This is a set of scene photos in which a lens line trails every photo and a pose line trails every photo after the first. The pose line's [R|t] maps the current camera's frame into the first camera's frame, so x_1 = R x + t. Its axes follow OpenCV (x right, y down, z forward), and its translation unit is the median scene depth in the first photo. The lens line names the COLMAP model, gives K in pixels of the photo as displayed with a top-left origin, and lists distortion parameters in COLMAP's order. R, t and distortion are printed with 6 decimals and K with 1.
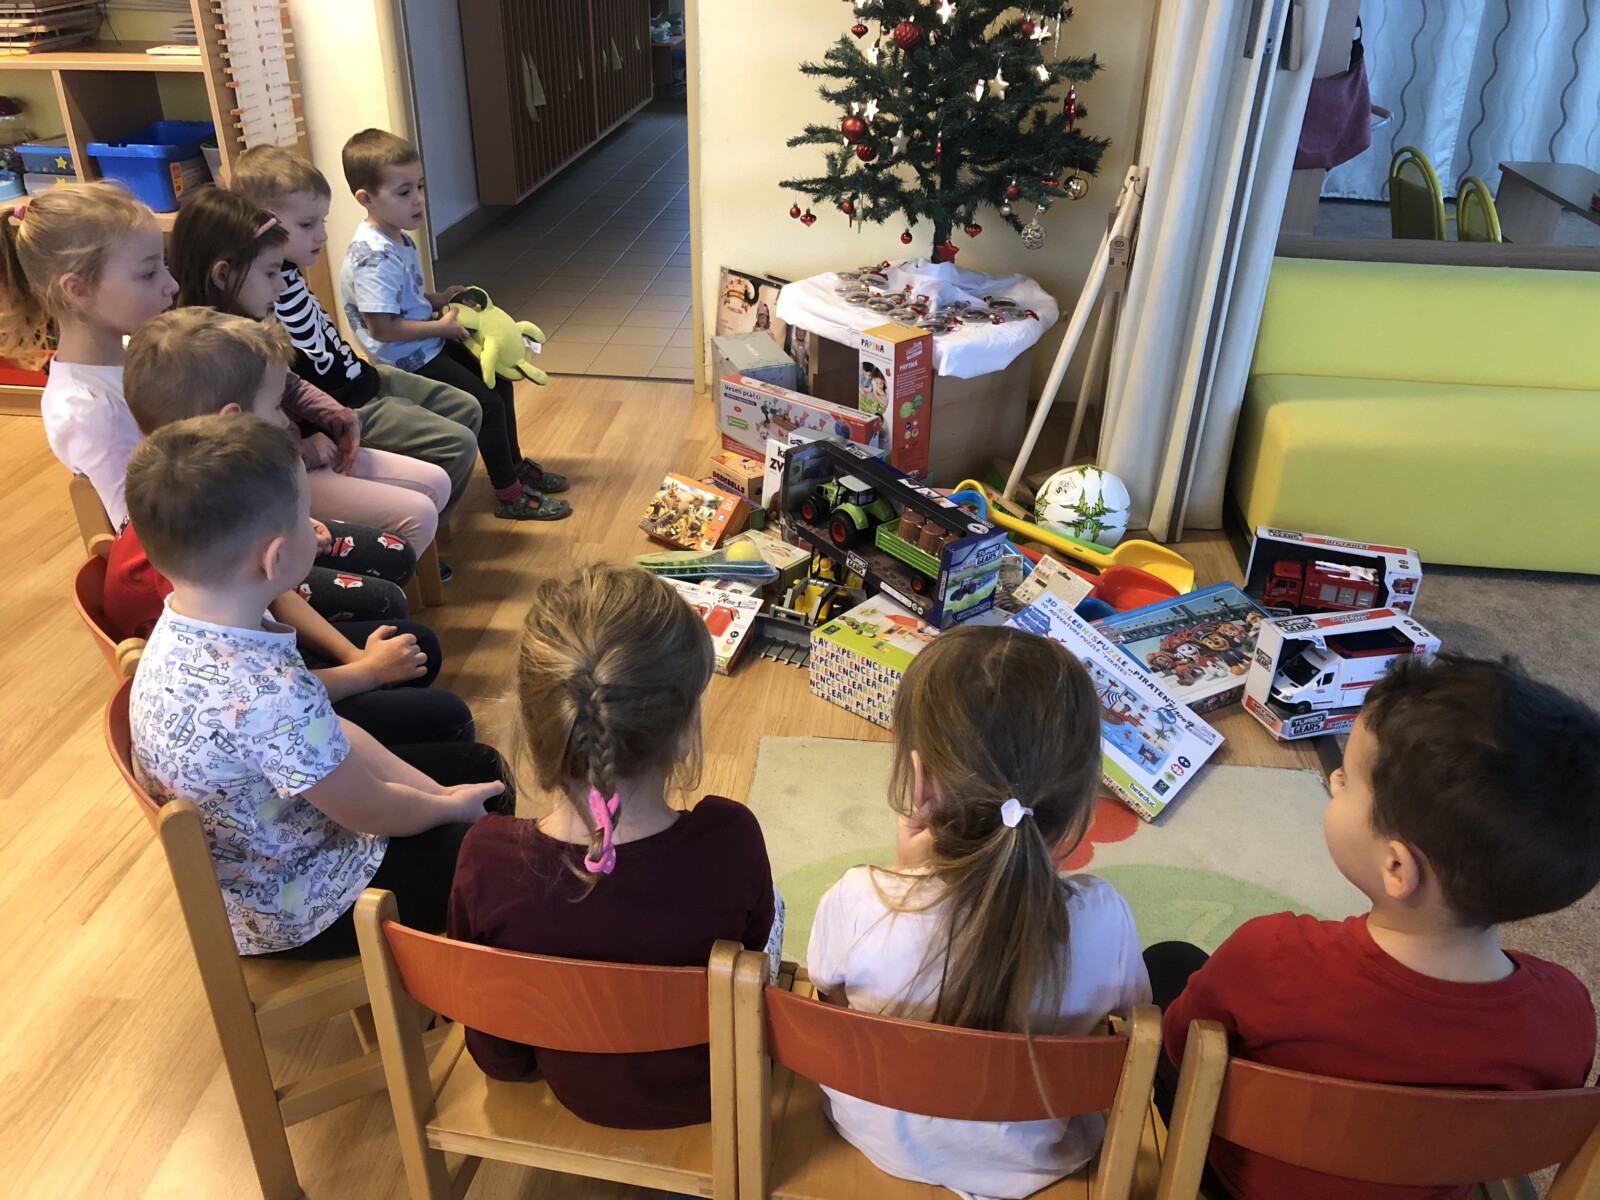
lens RADIAL K [[1314.4, 0, 800.0], [0, 1314.4, 600.0], [0, 0, 1]] dist [0.027832, -0.021098]
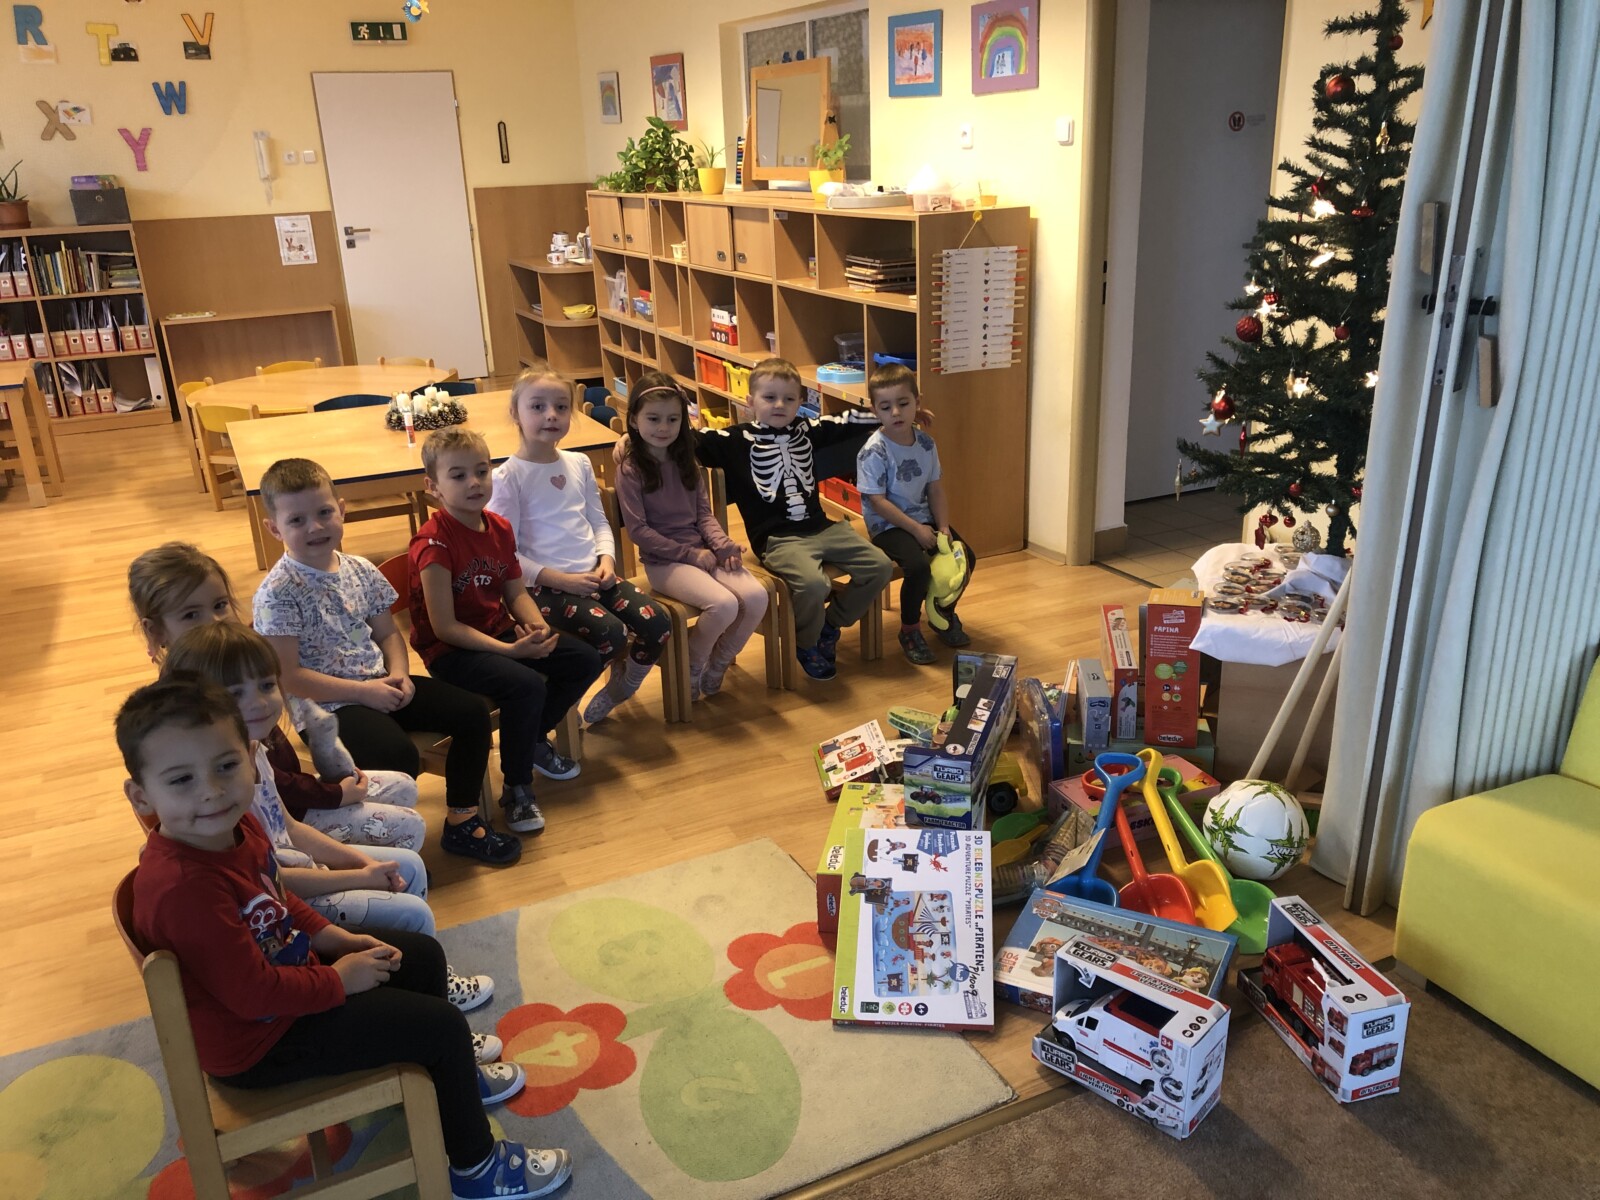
lens RADIAL K [[1314.4, 0, 800.0], [0, 1314.4, 600.0], [0, 0, 1]] dist [0.027832, -0.021098]
pose [[0.521369, 0.252713, -0.815052, 0.824143], [-0.371644, 0.927044, 0.049705, -0.156286], [0.768150, 0.276994, 0.577252, 0.199581]]
